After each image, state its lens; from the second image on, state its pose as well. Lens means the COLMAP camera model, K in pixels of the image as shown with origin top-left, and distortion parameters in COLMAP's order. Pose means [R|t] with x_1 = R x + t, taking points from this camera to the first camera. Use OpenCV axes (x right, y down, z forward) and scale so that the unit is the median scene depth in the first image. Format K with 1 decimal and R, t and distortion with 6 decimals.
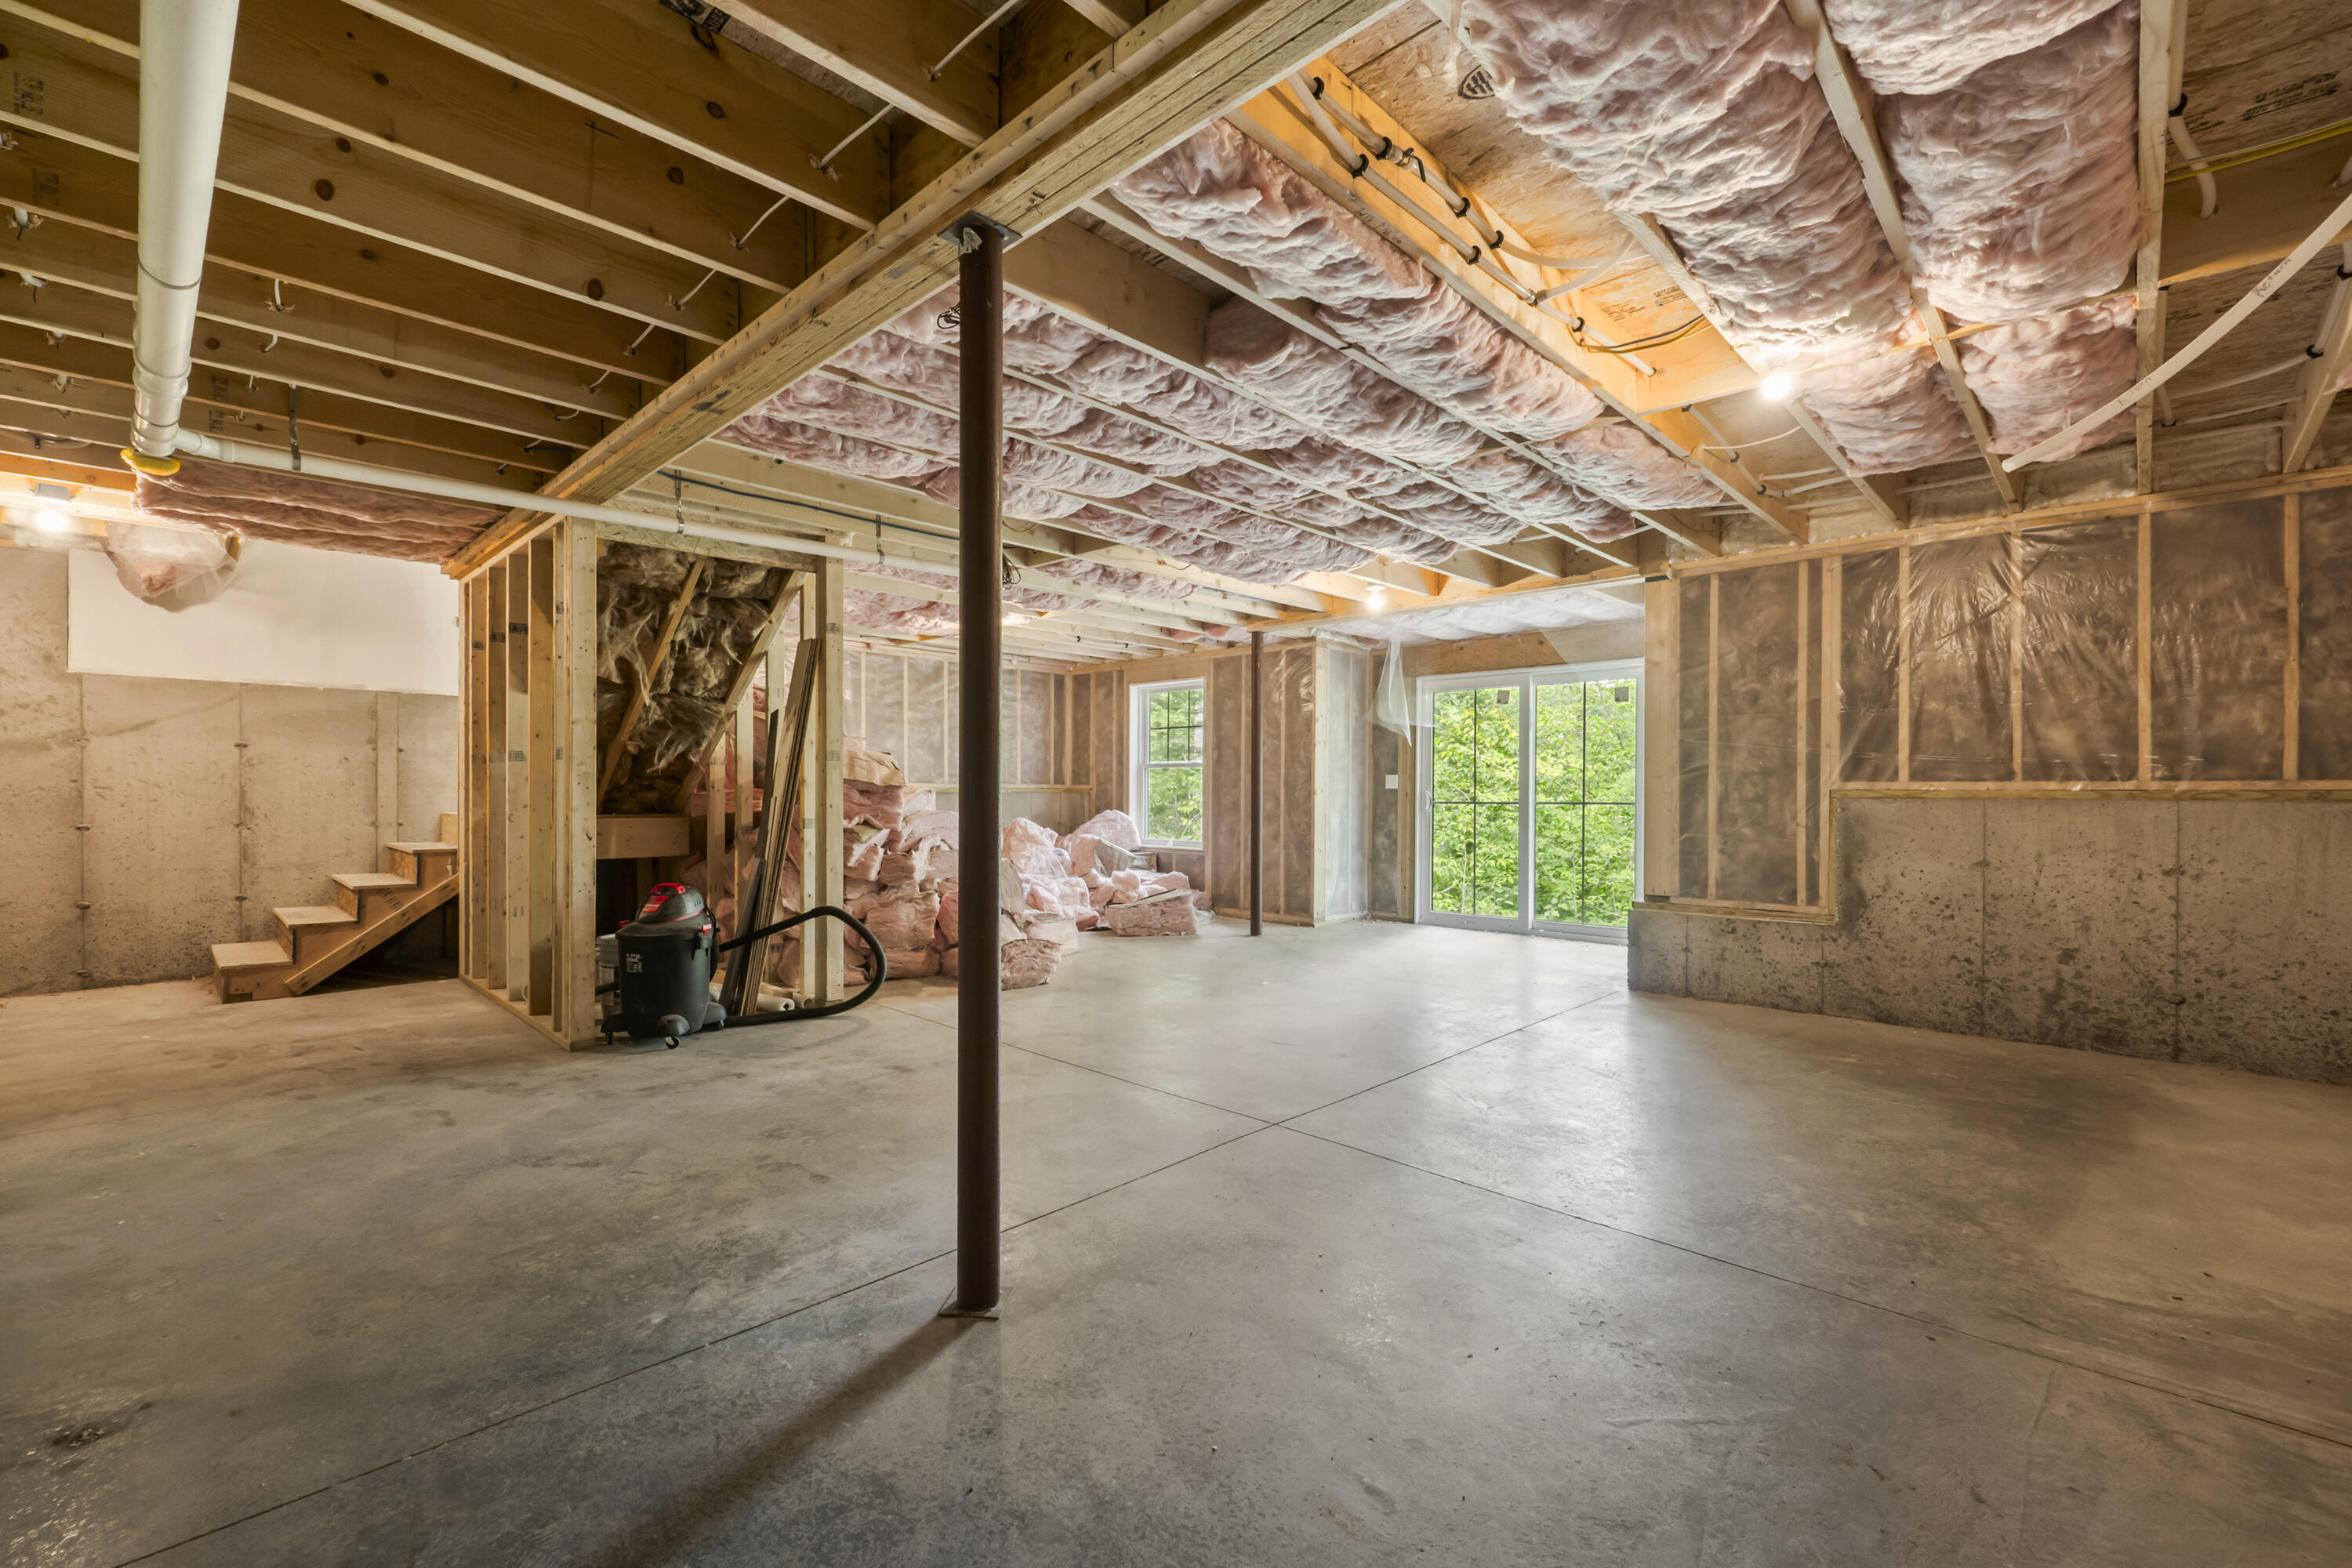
lens RADIAL K [[981.4, 0, 1176.4], [0, 981.4, 770.6], [0, 0, 1]] dist [-0.007409, 0.000138]
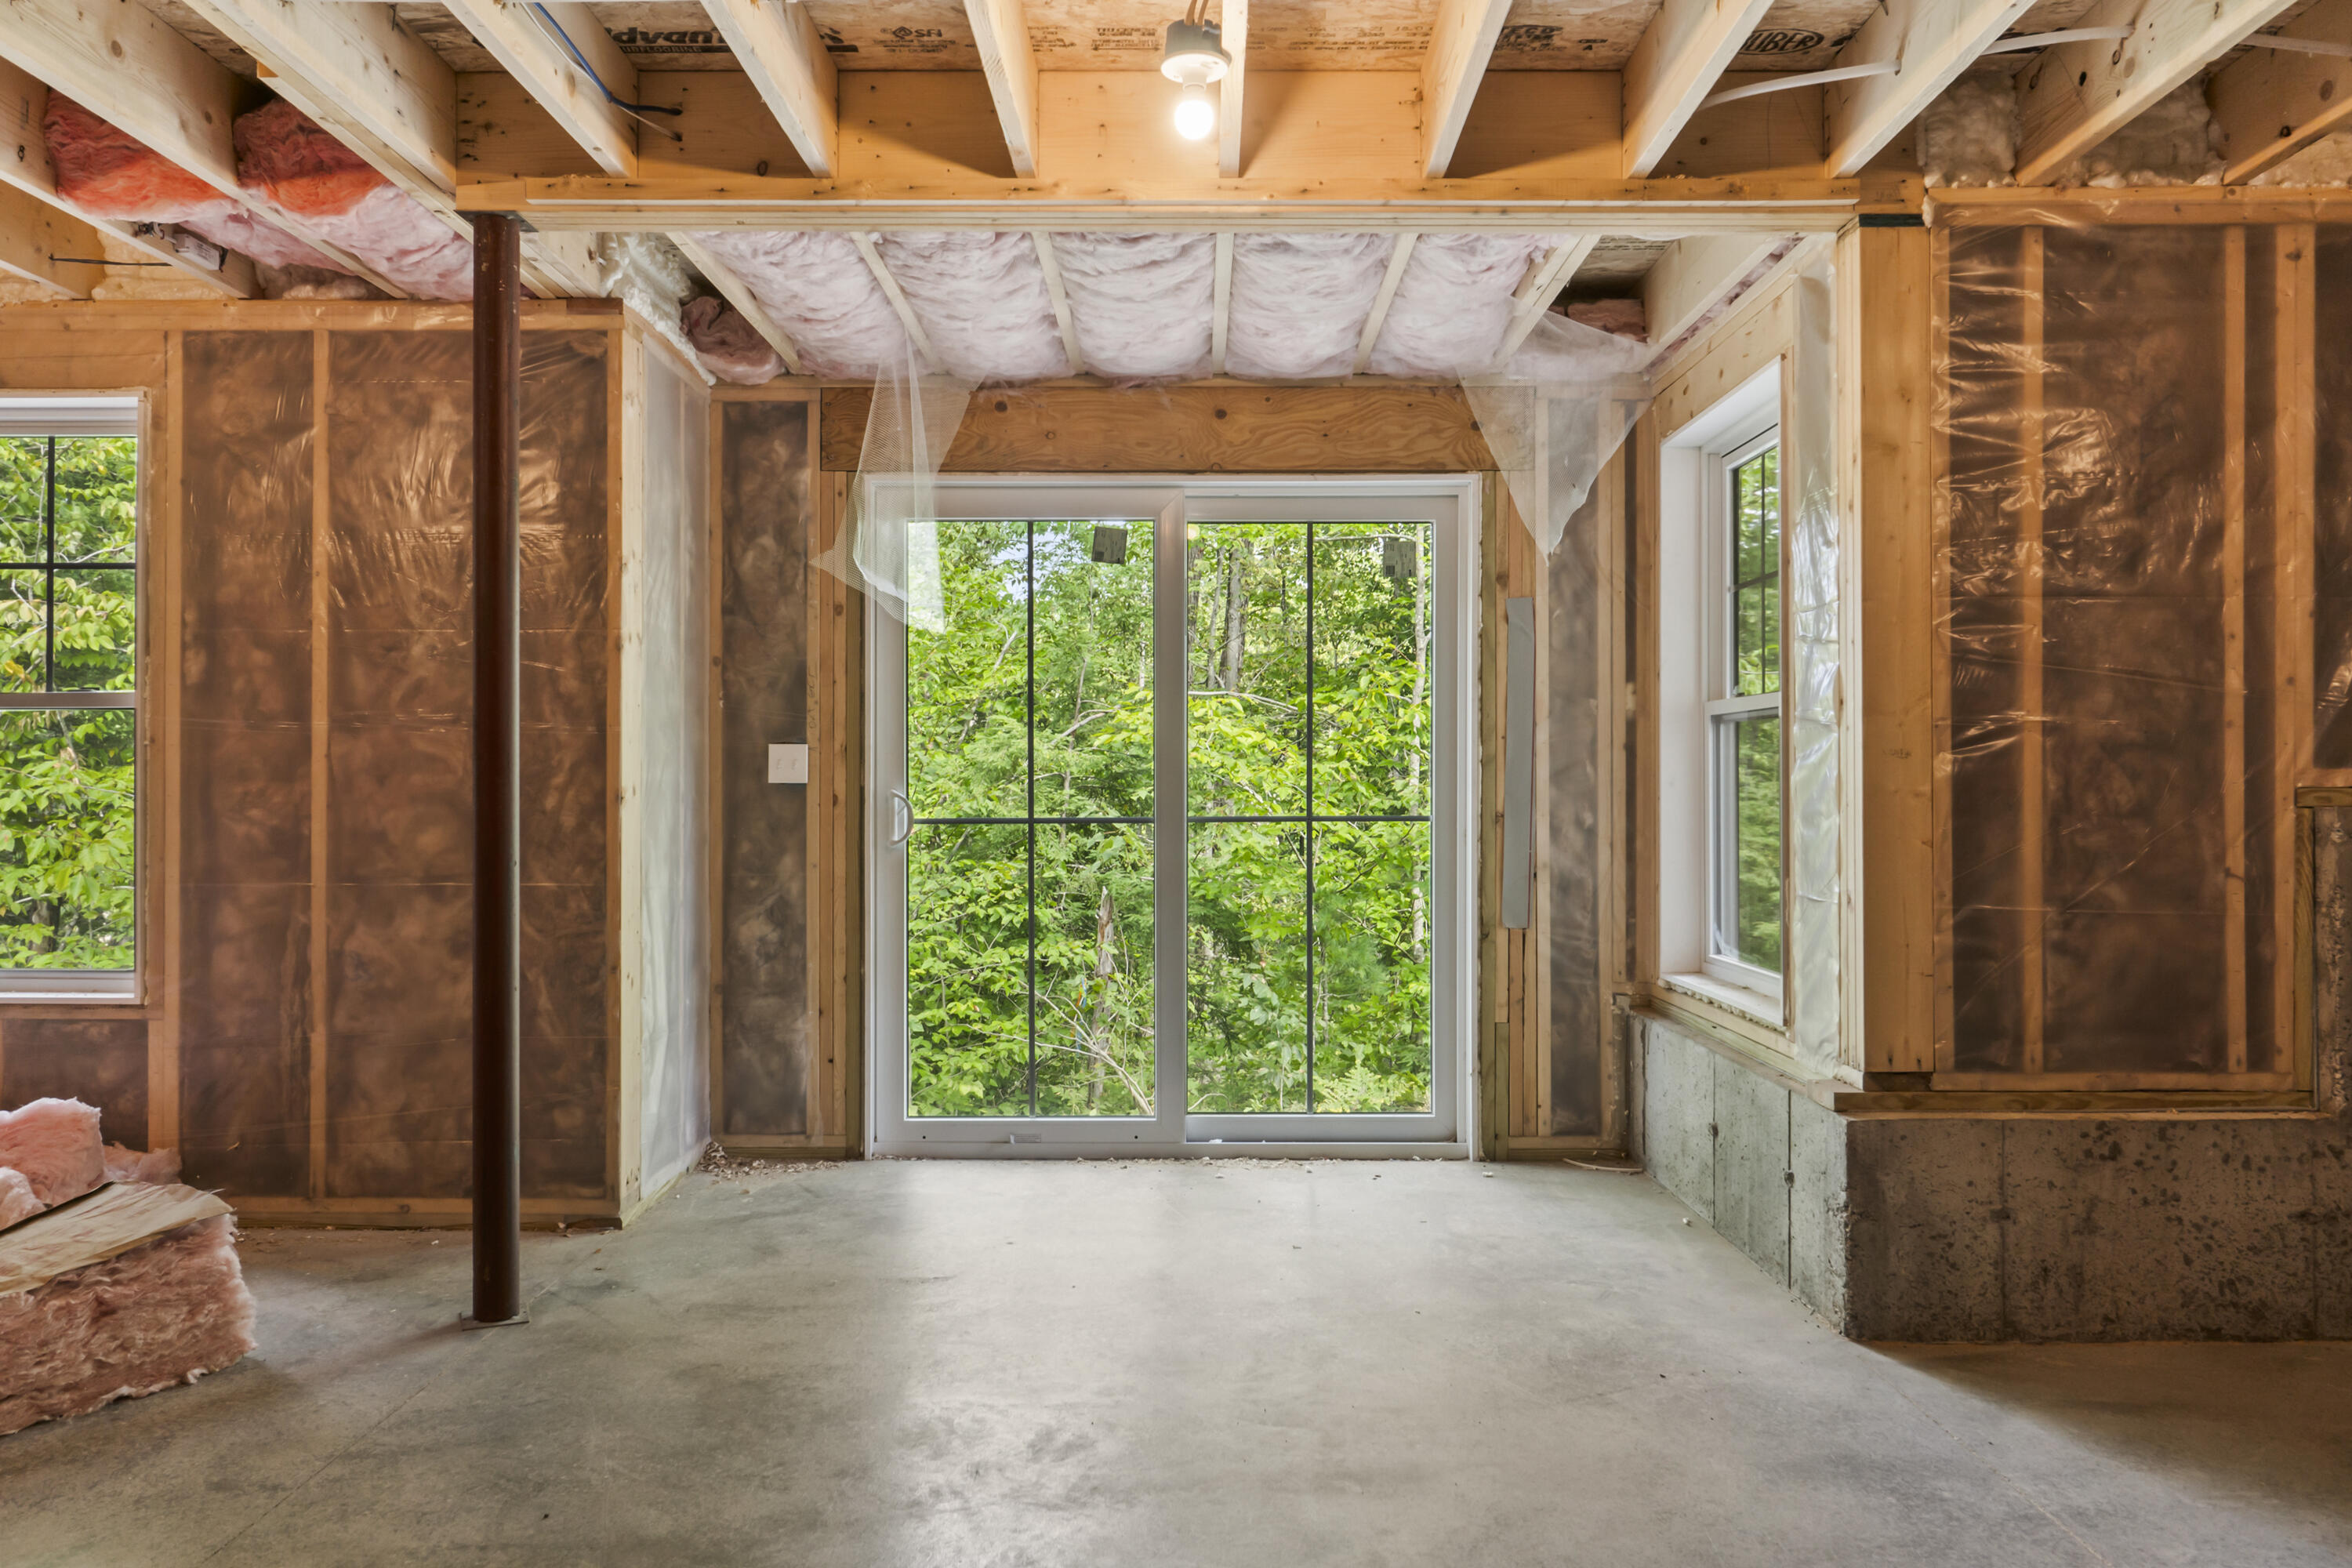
lens RADIAL K [[1666.8, 0, 1176.0], [0, 1666.8, 784.0], [0, 0, 1]] dist [0.000791, 0.000068]
pose [[0.726587, 0.000415, 0.687075, -0.148467], [-0.013332, 0.999820, 0.013495, 0.013835], [-0.686945, -0.018965, 0.726461, 0.761083]]
